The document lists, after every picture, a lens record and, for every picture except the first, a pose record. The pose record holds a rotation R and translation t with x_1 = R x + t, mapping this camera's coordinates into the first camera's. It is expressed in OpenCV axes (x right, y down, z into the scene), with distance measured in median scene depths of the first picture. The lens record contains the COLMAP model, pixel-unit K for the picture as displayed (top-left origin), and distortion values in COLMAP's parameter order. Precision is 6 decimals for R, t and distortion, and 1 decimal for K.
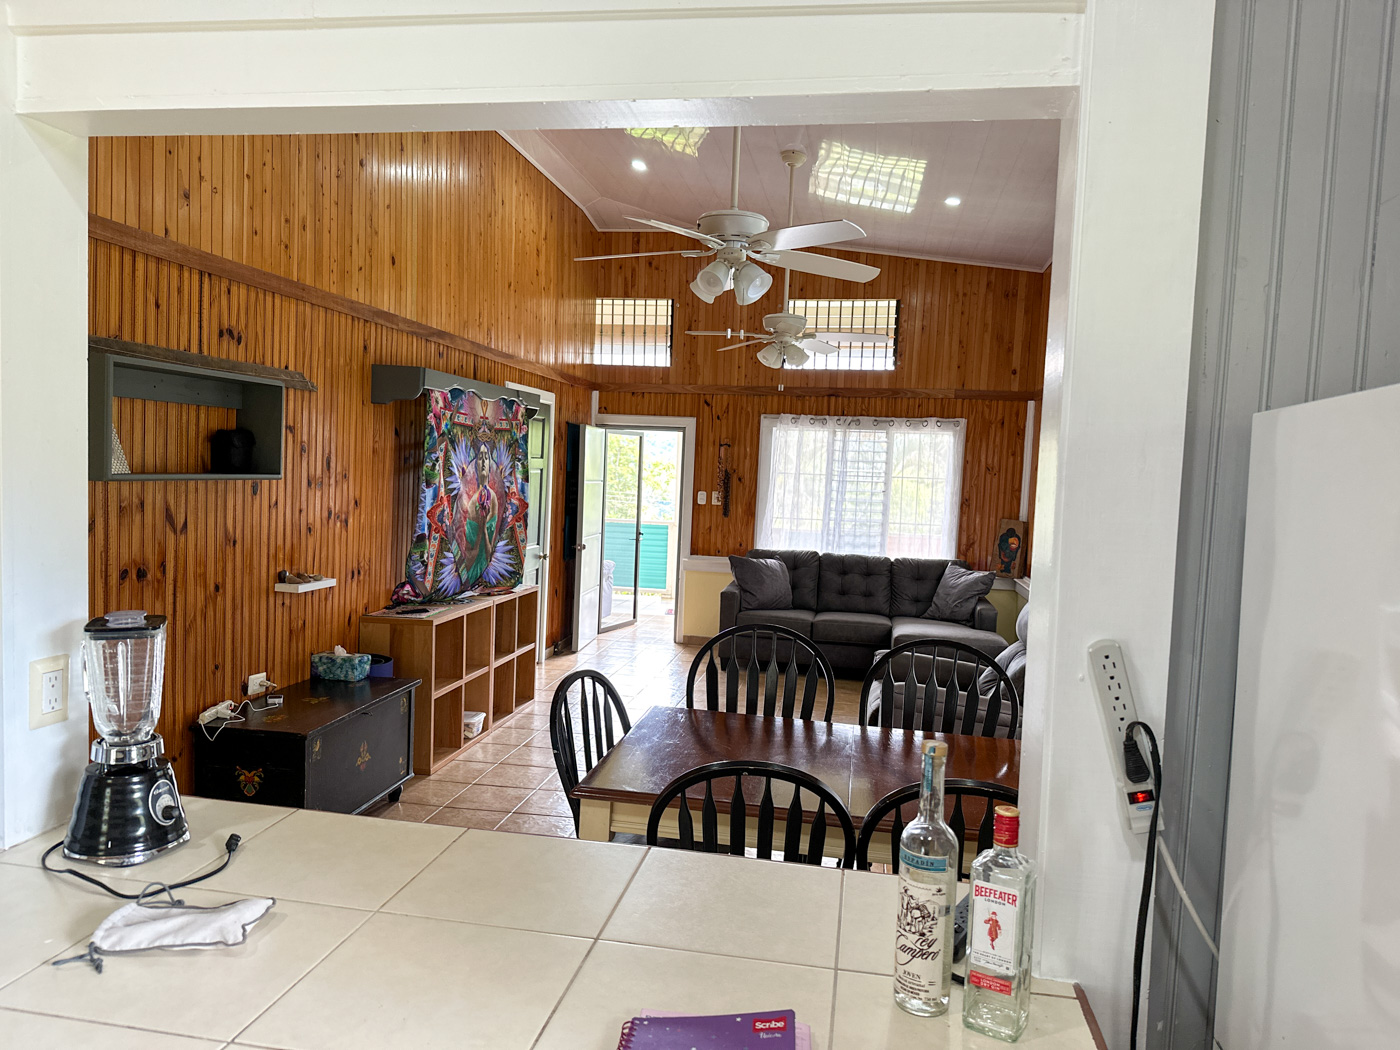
lens RADIAL K [[990.3, 0, 700.1], [0, 990.3, 525.5], [0, 0, 1]] dist [0.040558, -0.049326]
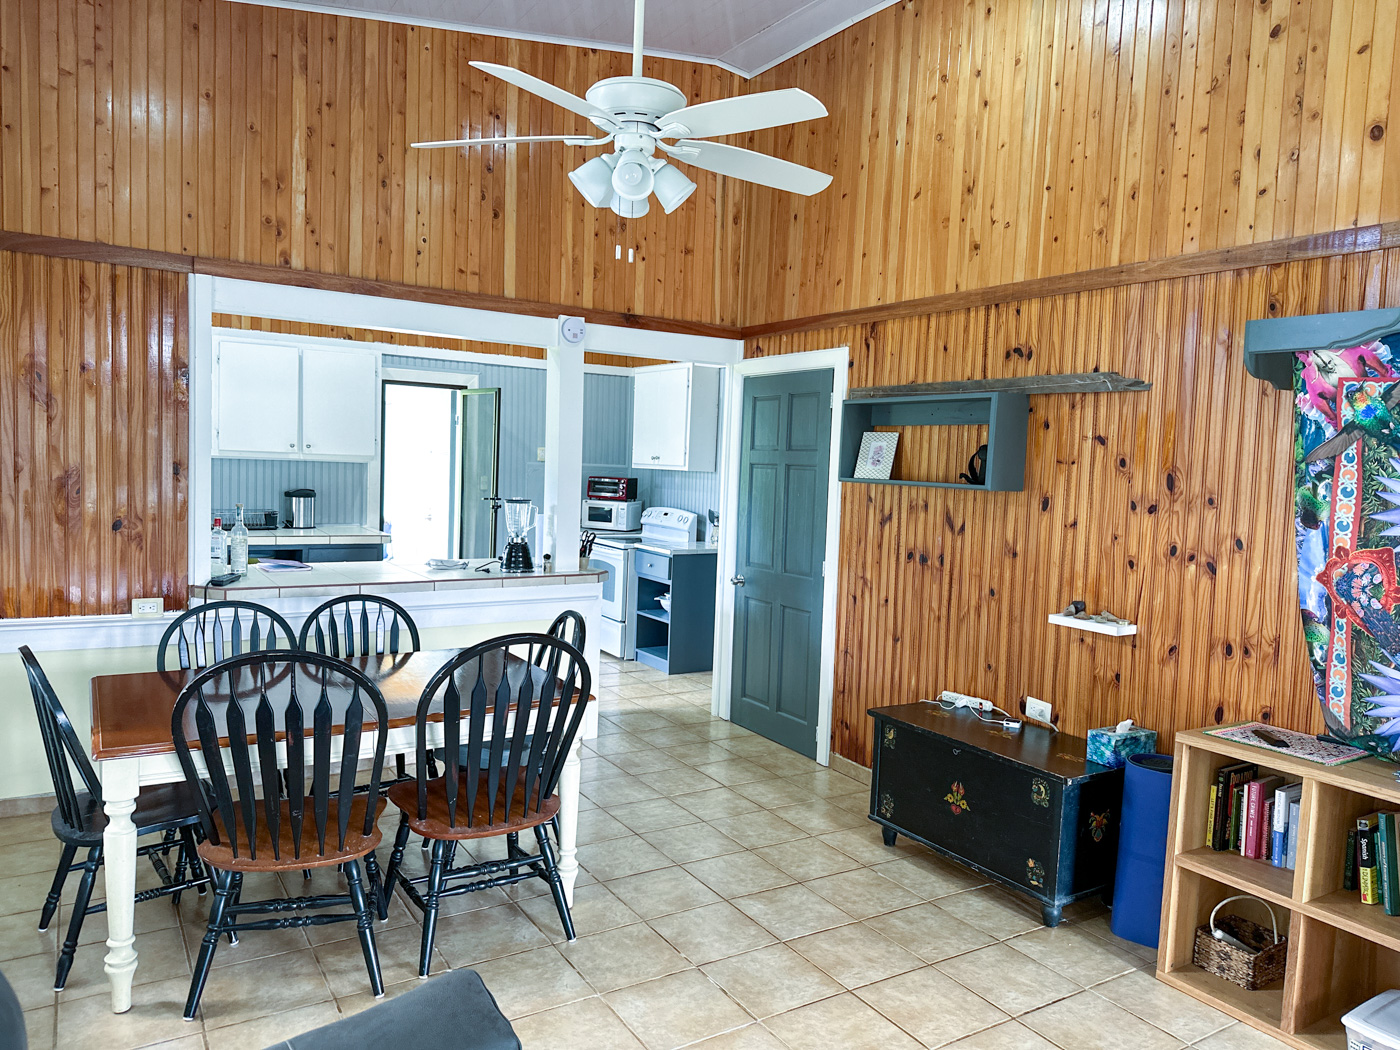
lens RADIAL K [[990.3, 0, 699.9], [0, 990.3, 526.6], [0, 0, 1]] dist [0.040558, -0.049326]
pose [[-0.743596, -0.020970, -0.668300, 0.458501], [-0.106965, 0.990366, 0.087941, -0.066995], [0.660018, 0.136877, -0.738675, 1.549583]]
